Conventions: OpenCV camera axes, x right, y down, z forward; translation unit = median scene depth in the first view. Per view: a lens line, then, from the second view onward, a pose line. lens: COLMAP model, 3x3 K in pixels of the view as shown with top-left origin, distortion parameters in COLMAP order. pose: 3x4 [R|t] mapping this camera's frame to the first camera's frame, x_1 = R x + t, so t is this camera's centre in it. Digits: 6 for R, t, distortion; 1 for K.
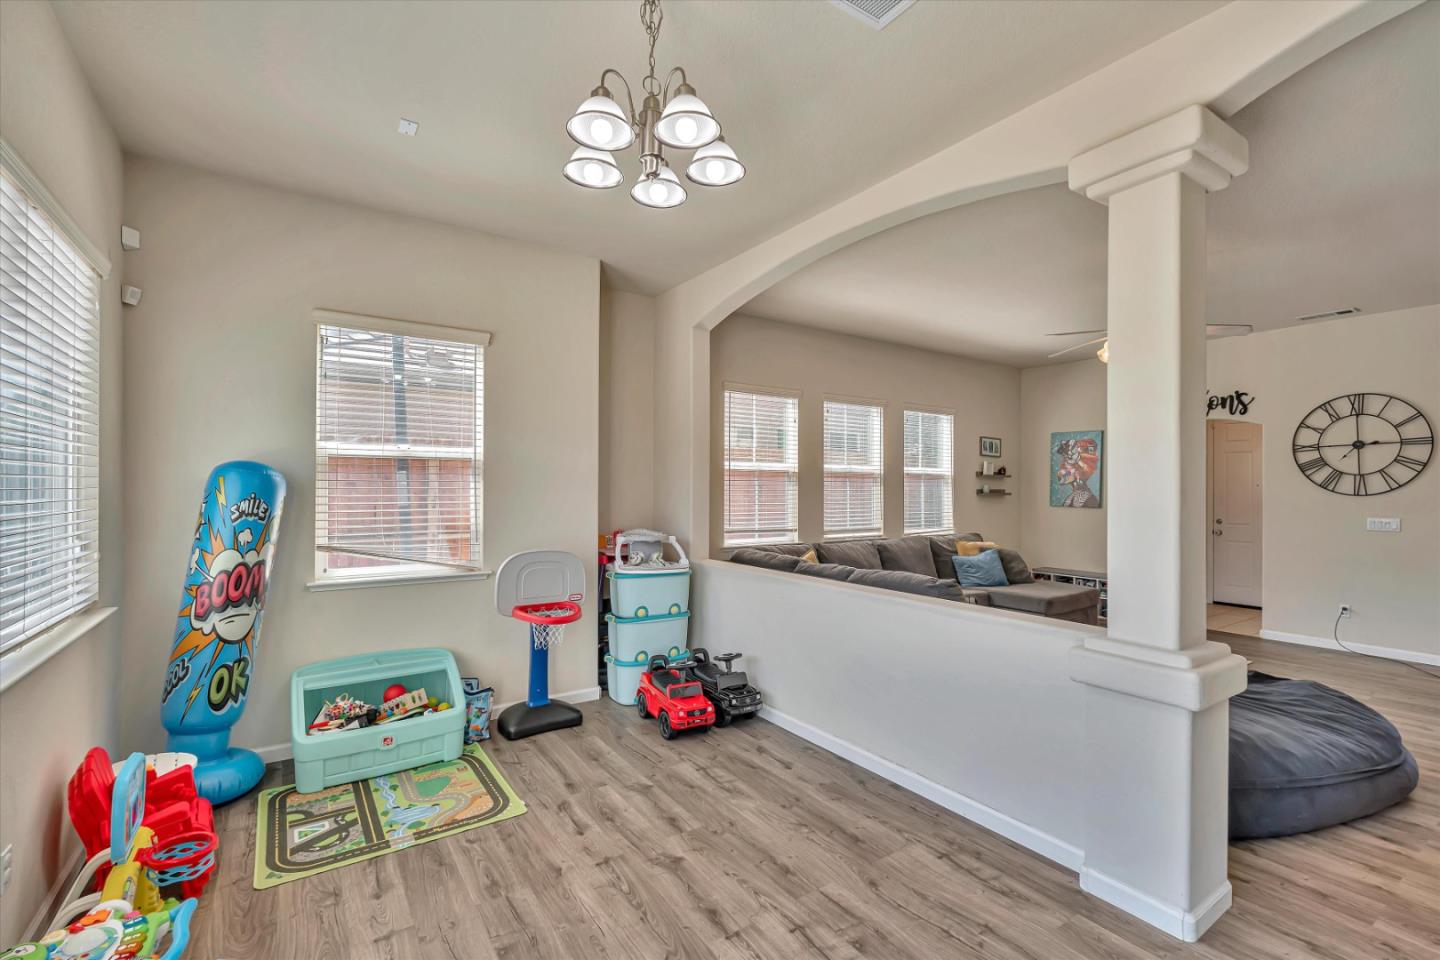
lens RADIAL K [[635.1, 0, 724.5], [0, 635.1, 484.7], [0, 0, 1]] dist [-0.003599, -0.000418]
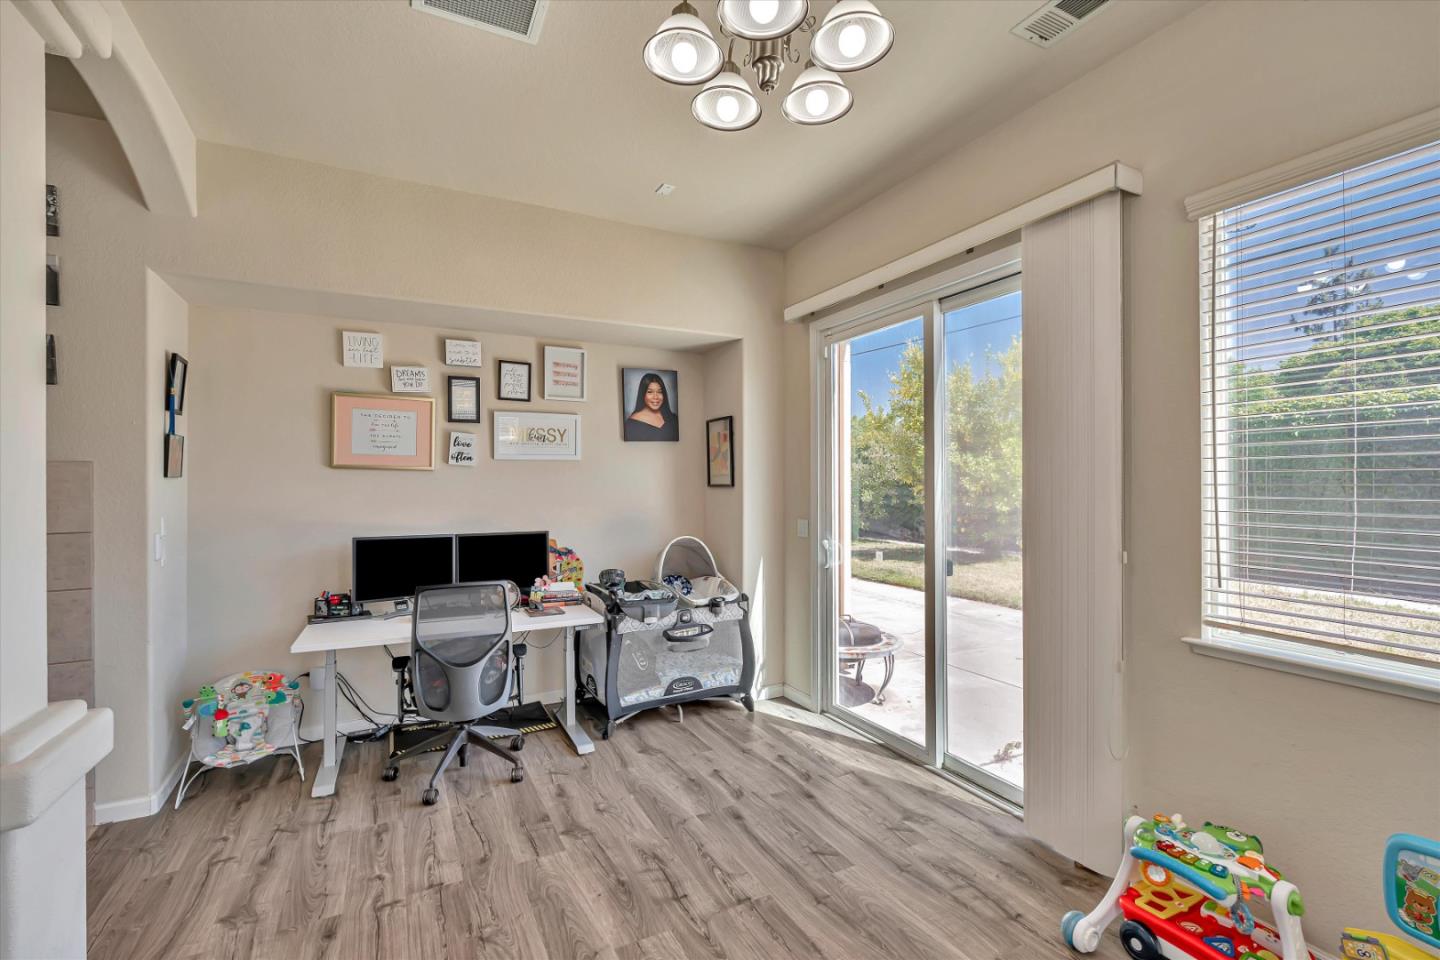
lens RADIAL K [[642.0, 0, 726.4], [0, 642.0, 482.8], [0, 0, 1]] dist [-0.000739, -0.000050]
pose [[-0.993476, -0.000823, 0.114036, -0.052729], [-0.001099, 0.999997, -0.002361, 0.002664], [-0.114034, -0.002471, -0.993474, 0.611788]]
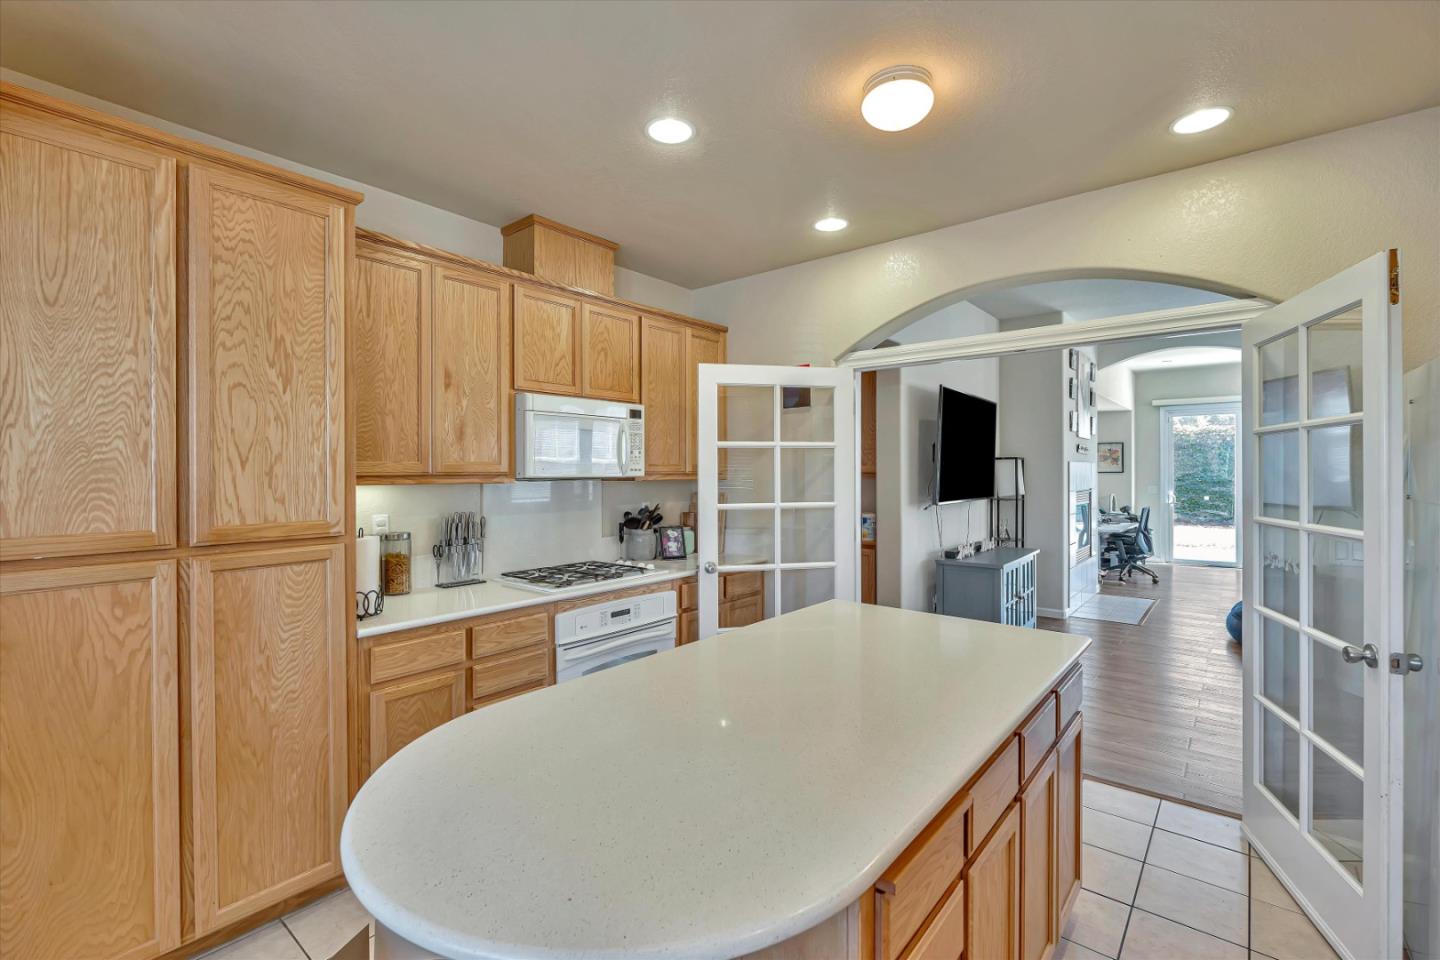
lens RADIAL K [[643.4, 0, 730.3], [0, 643.4, 470.8], [0, 0, 1]] dist [0.000689, 0.000342]
pose [[-0.955272, -0.004523, -0.295694, 1.600477], [-0.003100, 0.999981, -0.005280, 0.013711], [0.295712, -0.004127, -0.955268, 1.241650]]
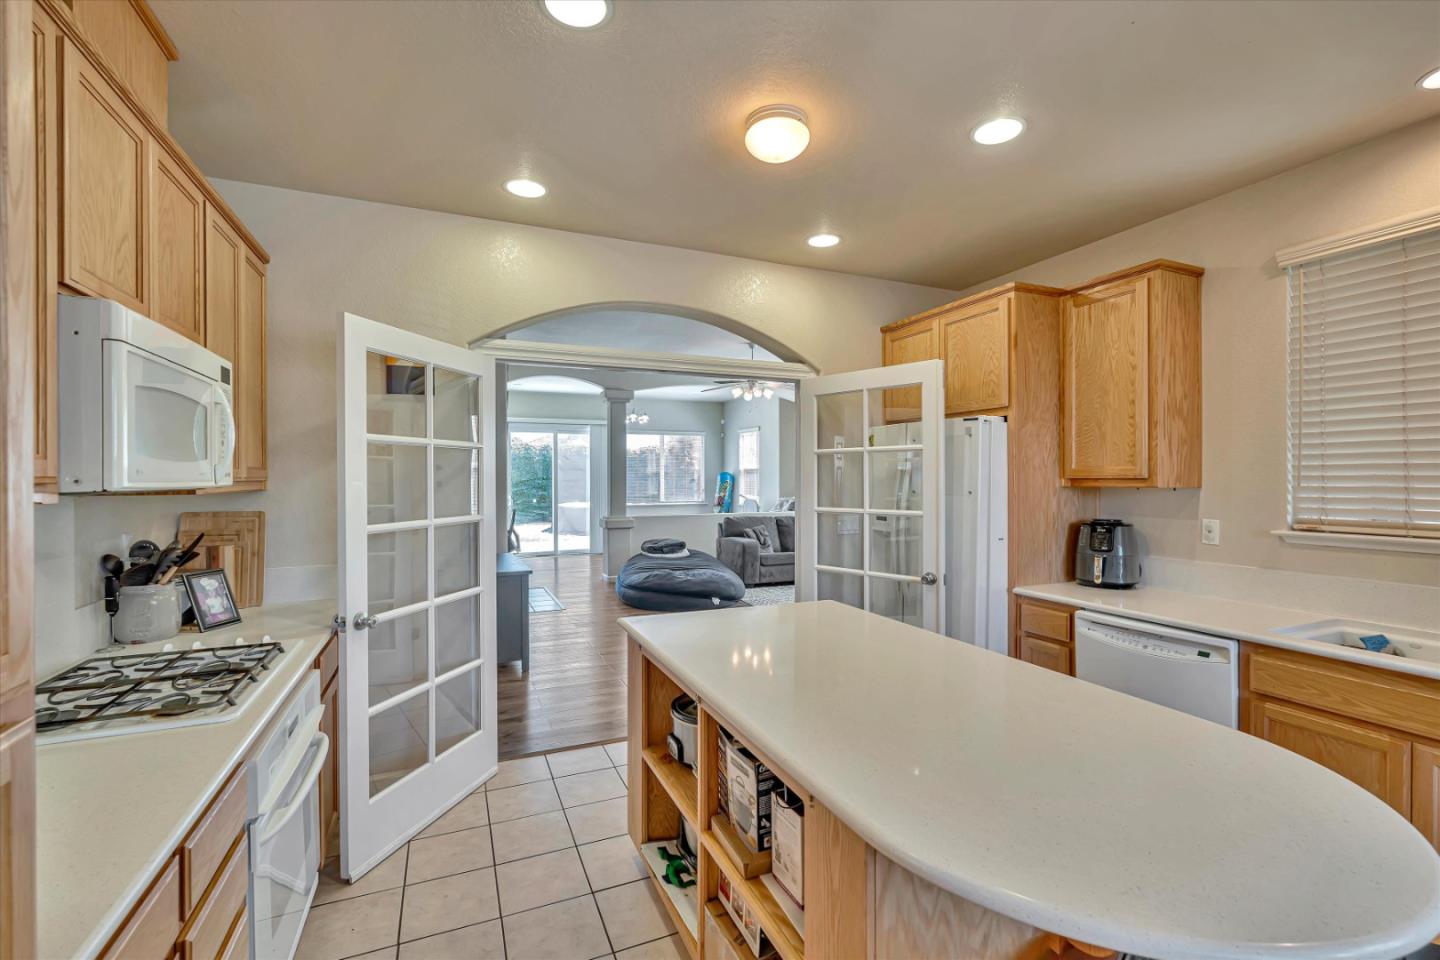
lens RADIAL K [[632.9, 0, 720.0], [0, 632.9, 480.0], [0, 0, 1]] dist [-0.001420, -0.000077]
pose [[-0.189154, -0.001975, -0.981945, 1.786093], [0.004165, 0.999987, -0.002813, 0.014804], [0.981939, -0.004622, -0.189143, 0.956107]]
